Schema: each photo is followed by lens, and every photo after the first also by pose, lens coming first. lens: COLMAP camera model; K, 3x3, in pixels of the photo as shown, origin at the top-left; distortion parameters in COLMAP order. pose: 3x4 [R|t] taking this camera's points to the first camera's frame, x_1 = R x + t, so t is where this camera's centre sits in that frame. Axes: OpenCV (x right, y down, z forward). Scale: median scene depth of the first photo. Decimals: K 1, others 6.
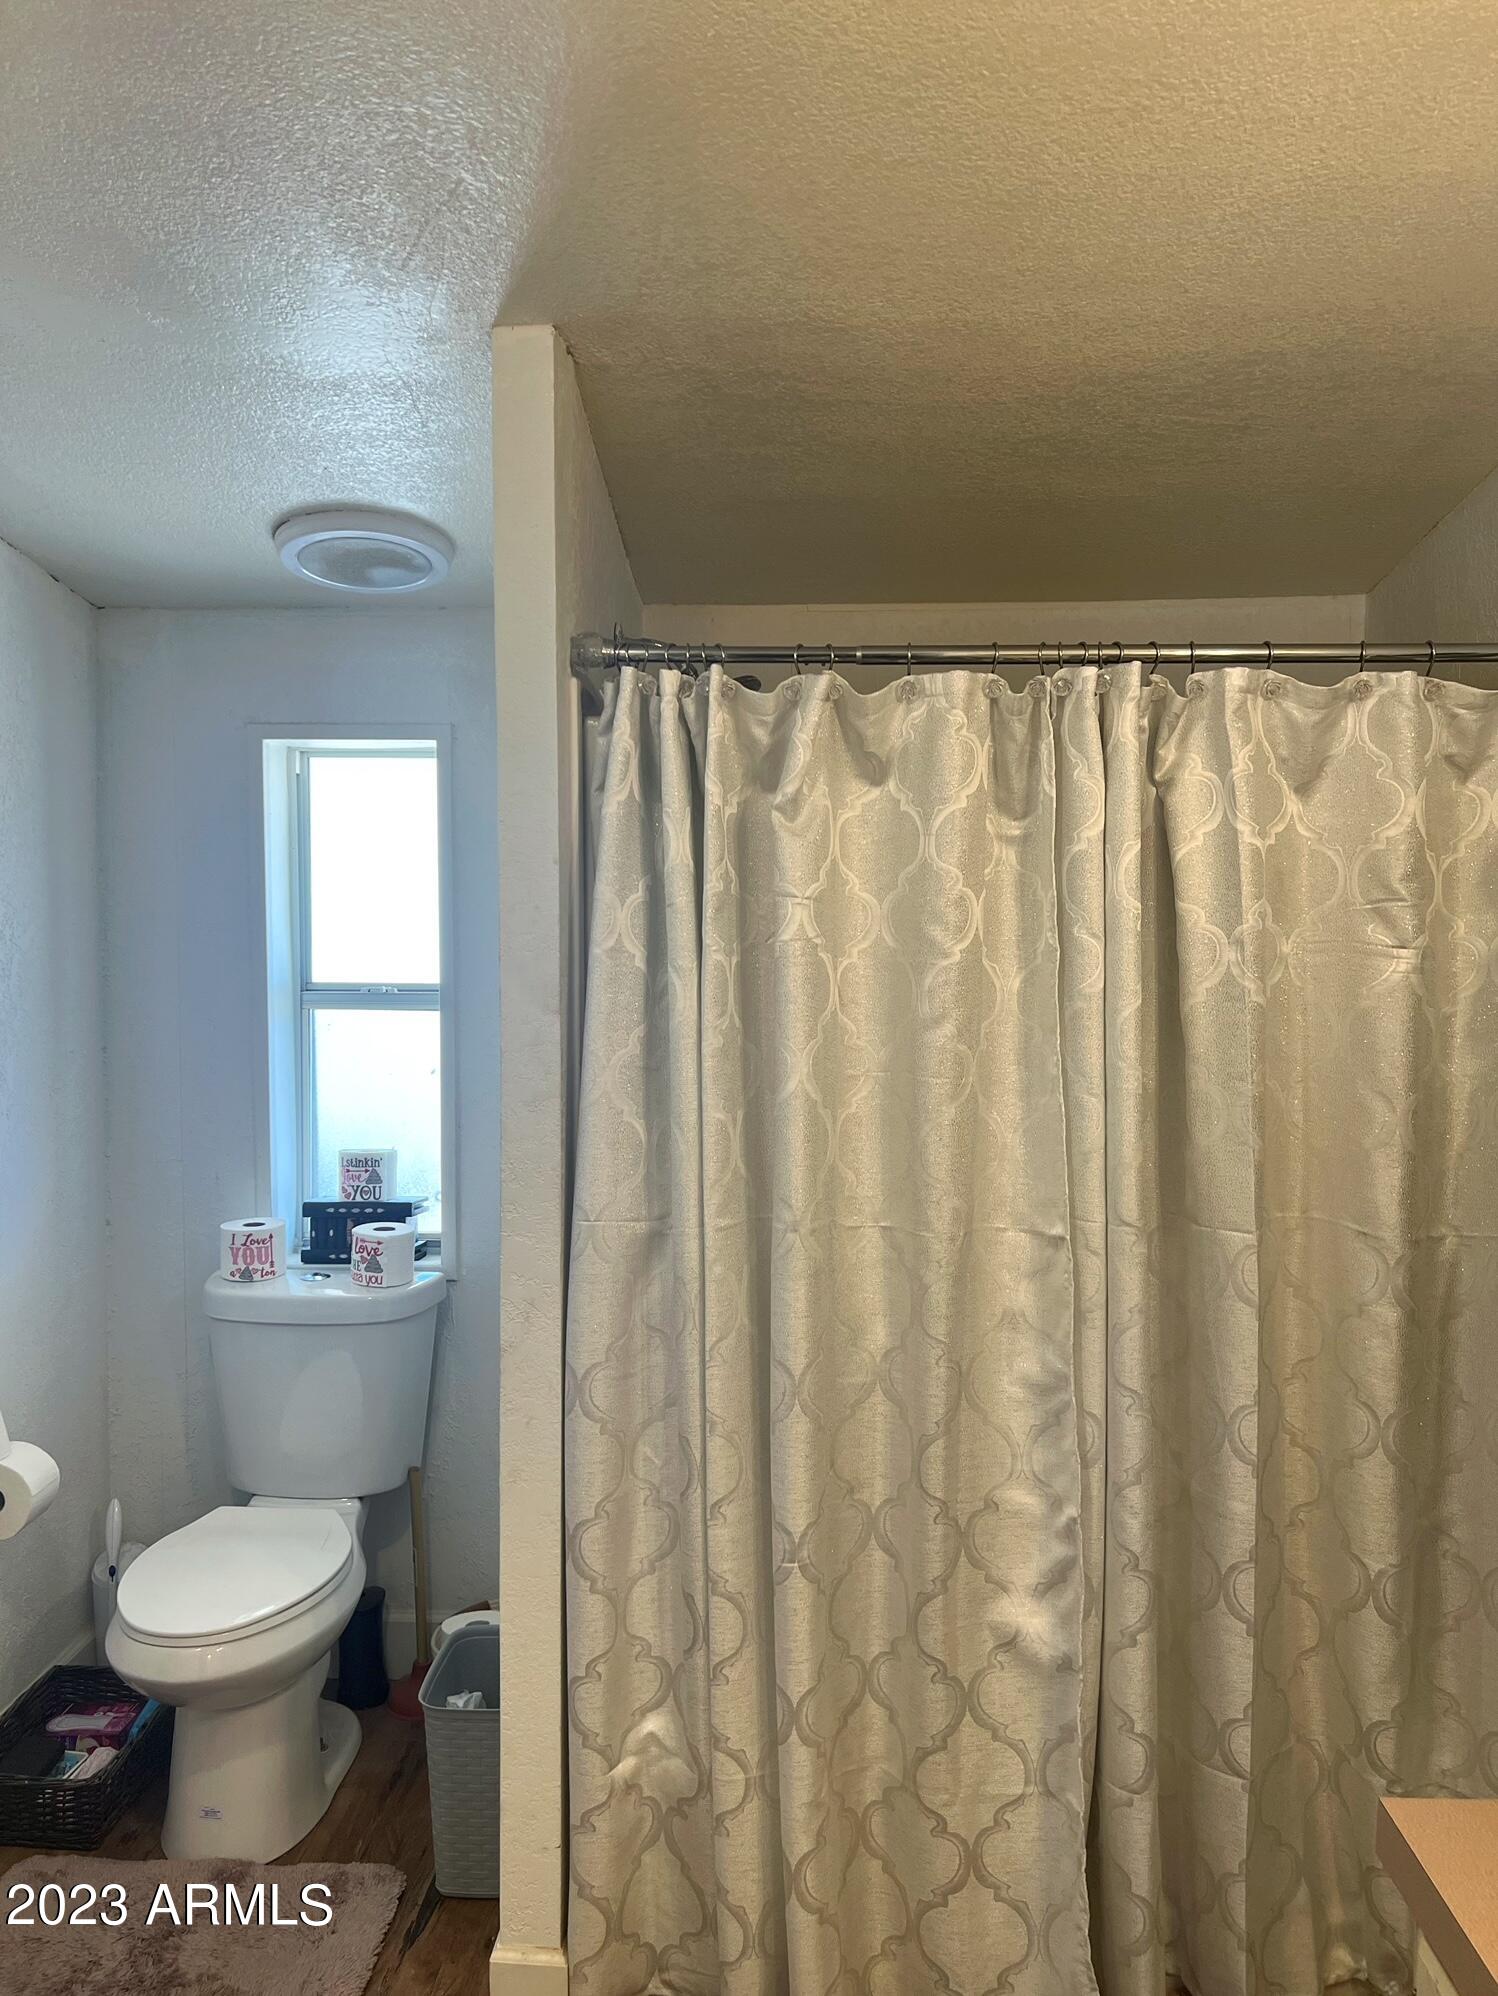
lens RADIAL K [[1516.0, 0, 740.0], [0, 1516.0, 1011.5], [0, 0, 1]] dist [0.096233, -0.187359]
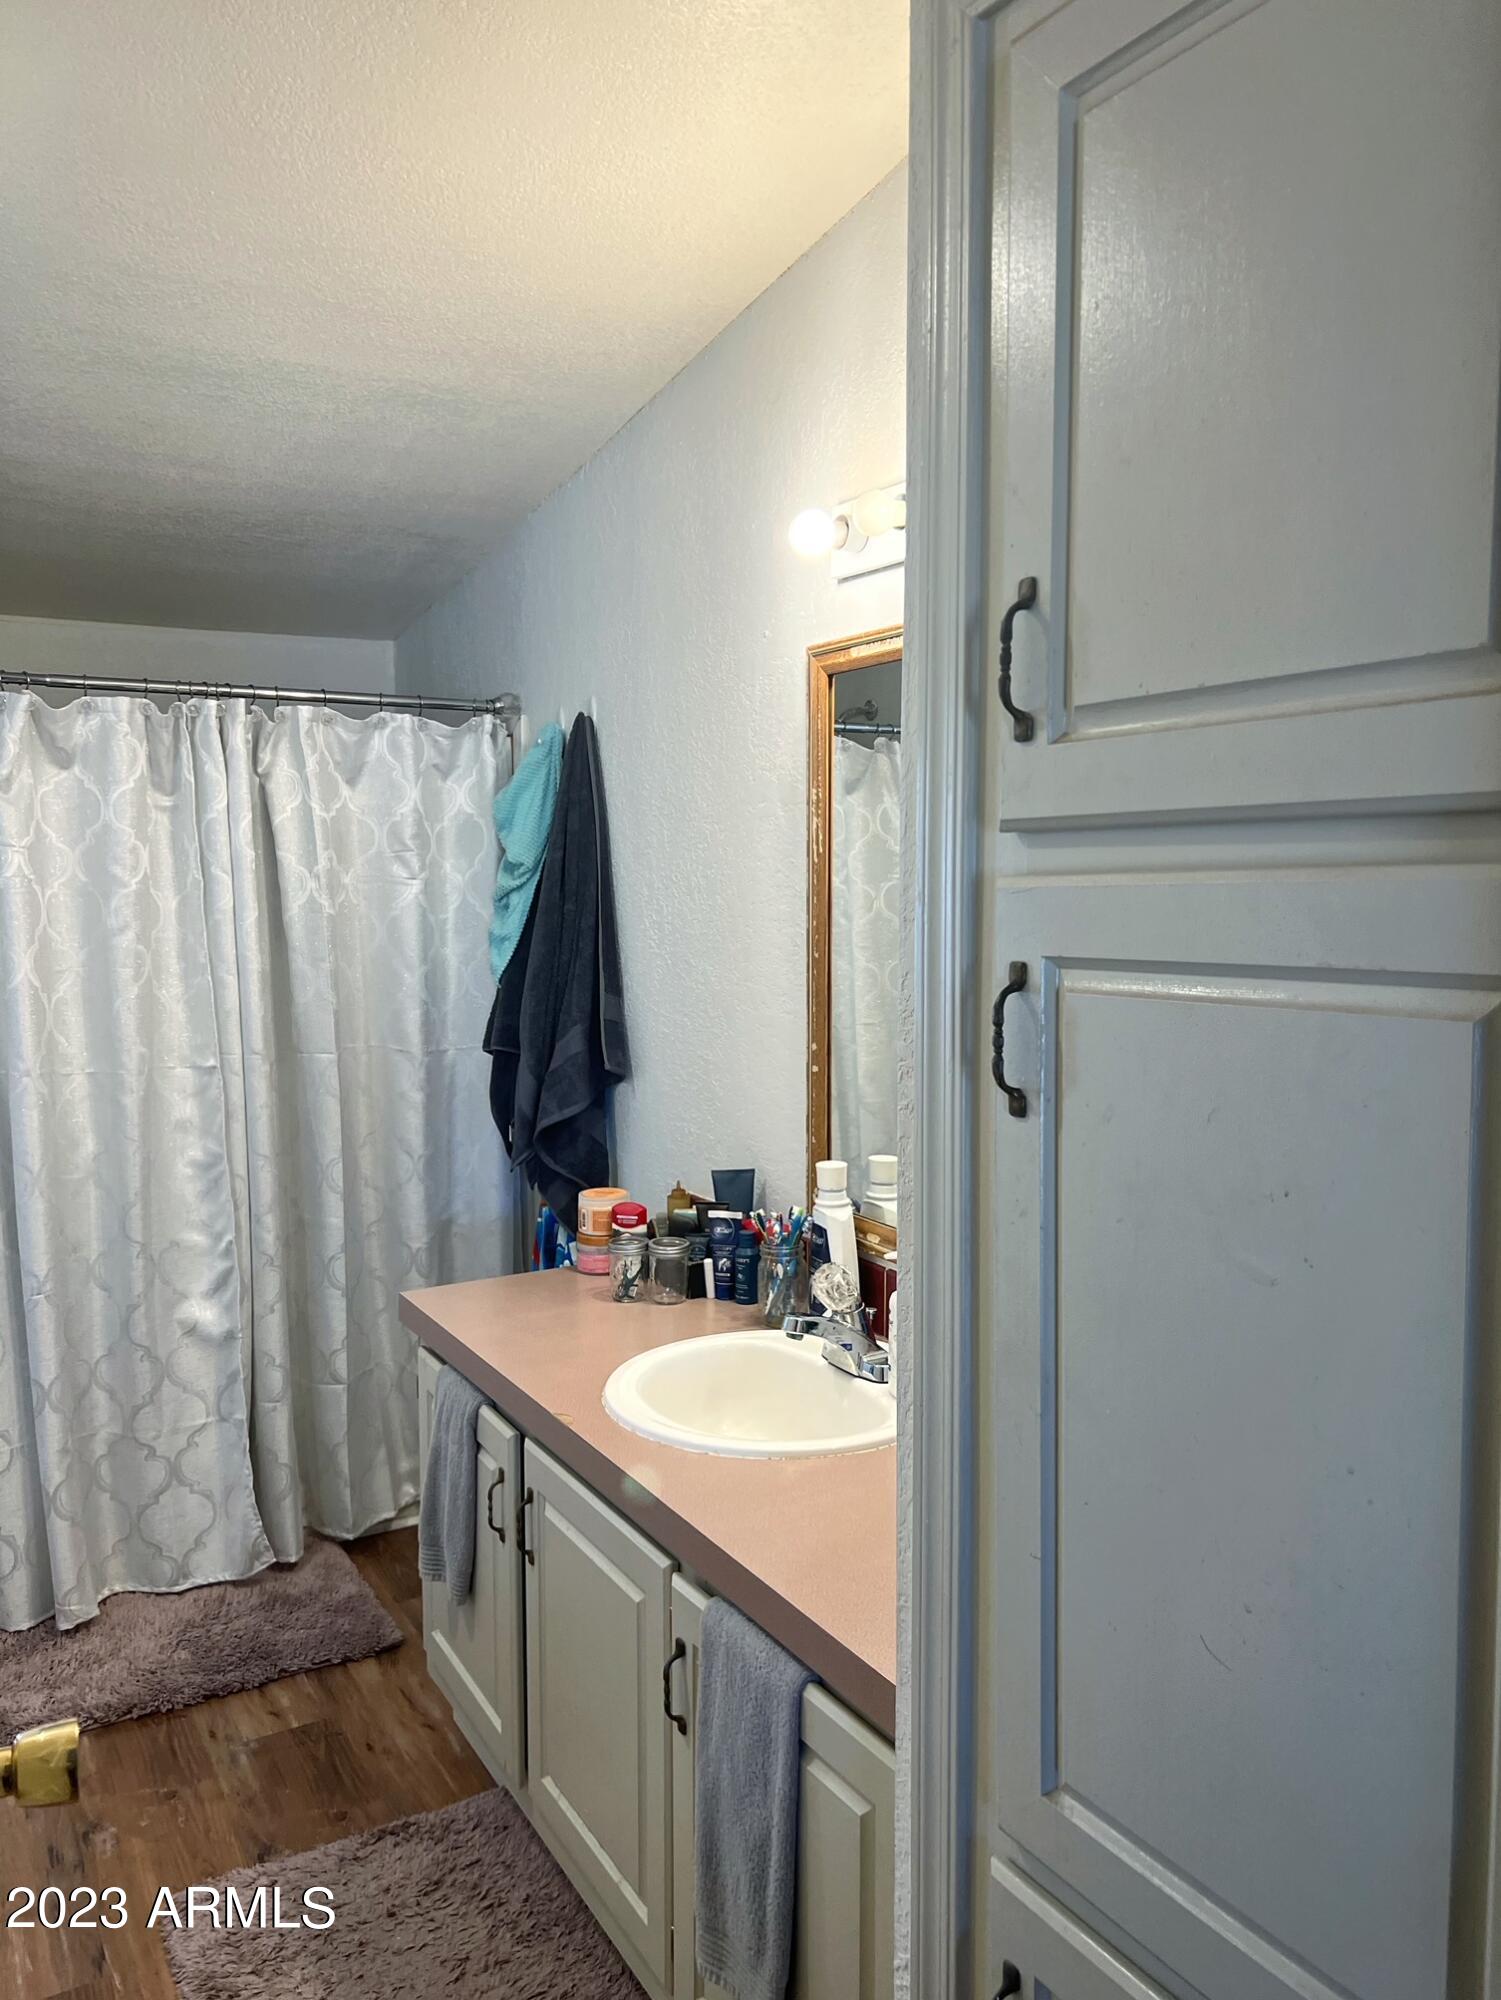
lens RADIAL K [[1519.0, 0, 741.5], [0, 1519.0, 1013.5], [0, 0, 1]] dist [0.096233, -0.187359]
pose [[0.841004, -0.057490, 0.537966, -0.174739], [0.038632, 0.998181, 0.046277, 0.042116], [-0.539648, -0.018136, 0.841695, -0.606620]]
